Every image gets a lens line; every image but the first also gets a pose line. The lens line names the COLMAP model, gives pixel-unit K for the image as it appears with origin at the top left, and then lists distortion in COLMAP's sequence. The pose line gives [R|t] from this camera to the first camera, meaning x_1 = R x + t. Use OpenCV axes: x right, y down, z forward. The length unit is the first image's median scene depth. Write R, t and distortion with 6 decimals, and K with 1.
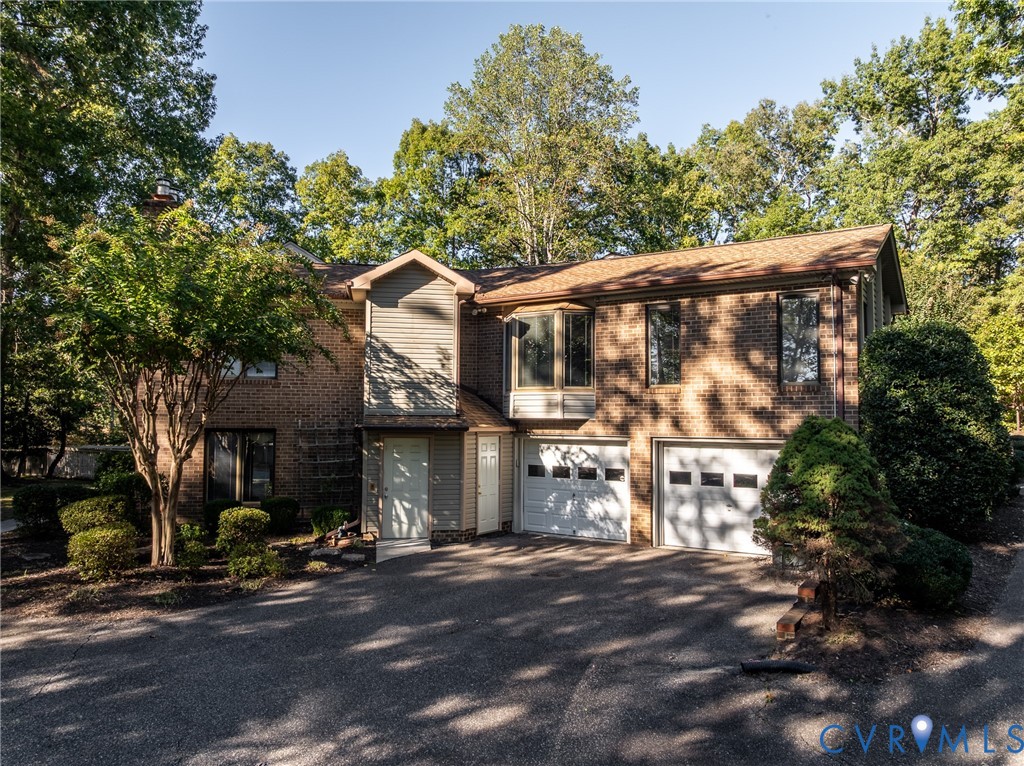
lens RADIAL K [[720.9, 0, 518.0], [0, 720.9, 377.8], [0, 0, 1]] dist [-0.051035, 0.020501]
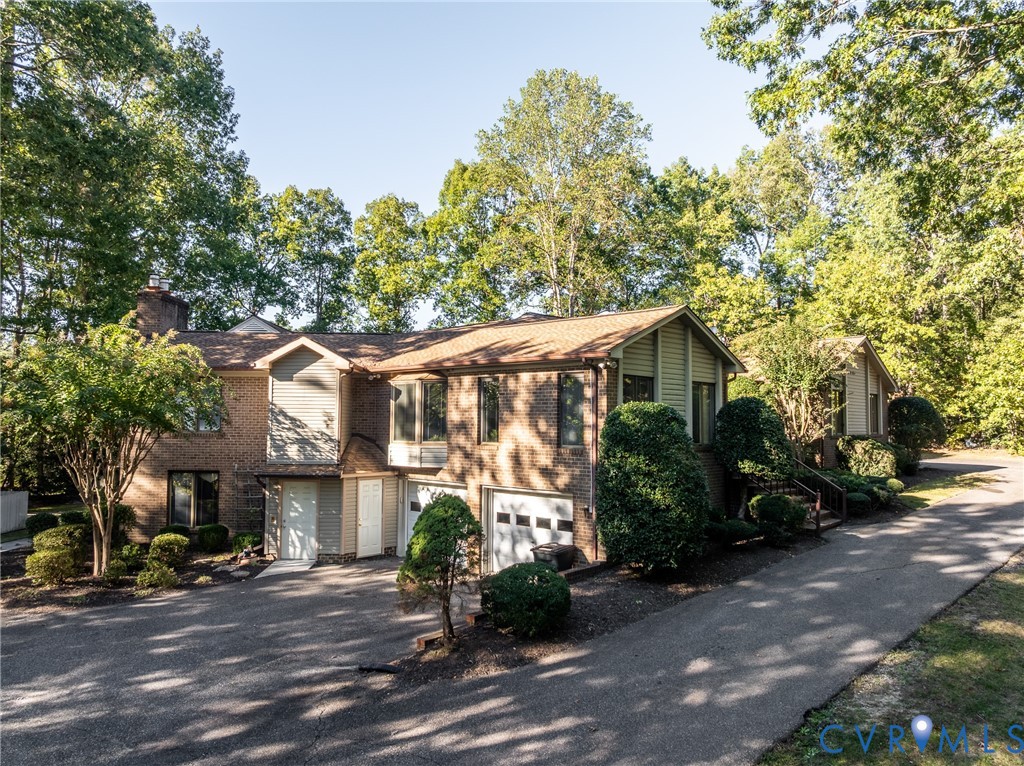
lens RADIAL K [[720.9, 0, 516.0], [0, 720.9, 377.4], [0, 0, 1]] dist [-0.051035, 0.020501]
pose [[0.986526, -0.009513, -0.163326, 0.444342], [0.008773, 0.999948, -0.005254, -0.094734], [0.163367, 0.003750, 0.986558, -0.213302]]
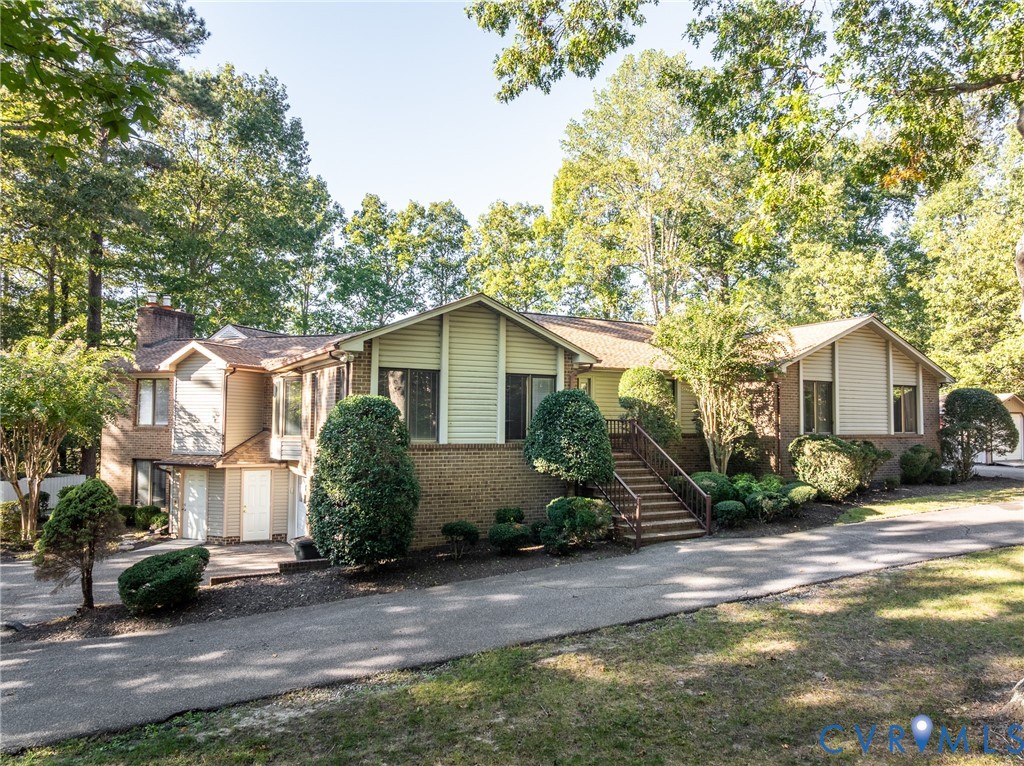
lens RADIAL K [[720.9, 0, 512.5], [0, 720.9, 376.2], [0, 0, 1]] dist [-0.051035, 0.020501]
pose [[0.872848, -0.029501, -0.487100, 1.117283], [0.025139, 0.999564, -0.015491, -0.068549], [0.487345, 0.001276, 0.873209, 0.050287]]
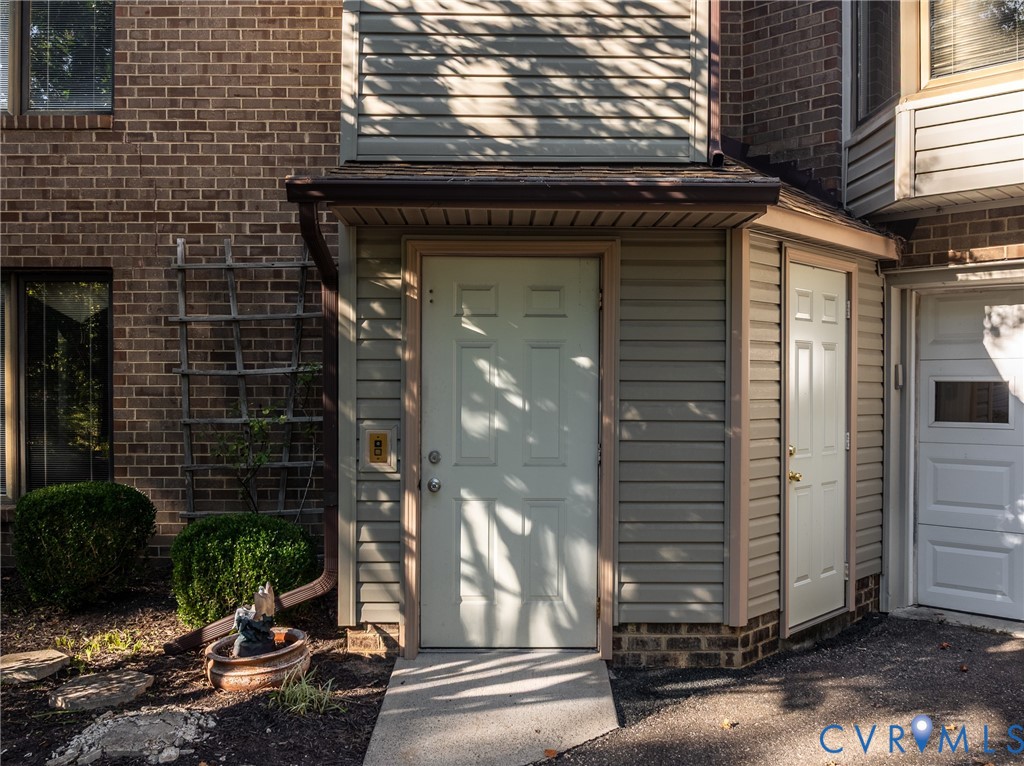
lens RADIAL K [[932.9, 0, 516.3], [0, 932.9, 389.9], [0, 0, 1]] dist [-0.029166, 0.000000]
pose [[0.983330, -0.001596, -0.181824, -0.093613], [0.013654, 0.997786, 0.065085, 0.109188], [0.181318, -0.066482, 0.981175, 0.677796]]
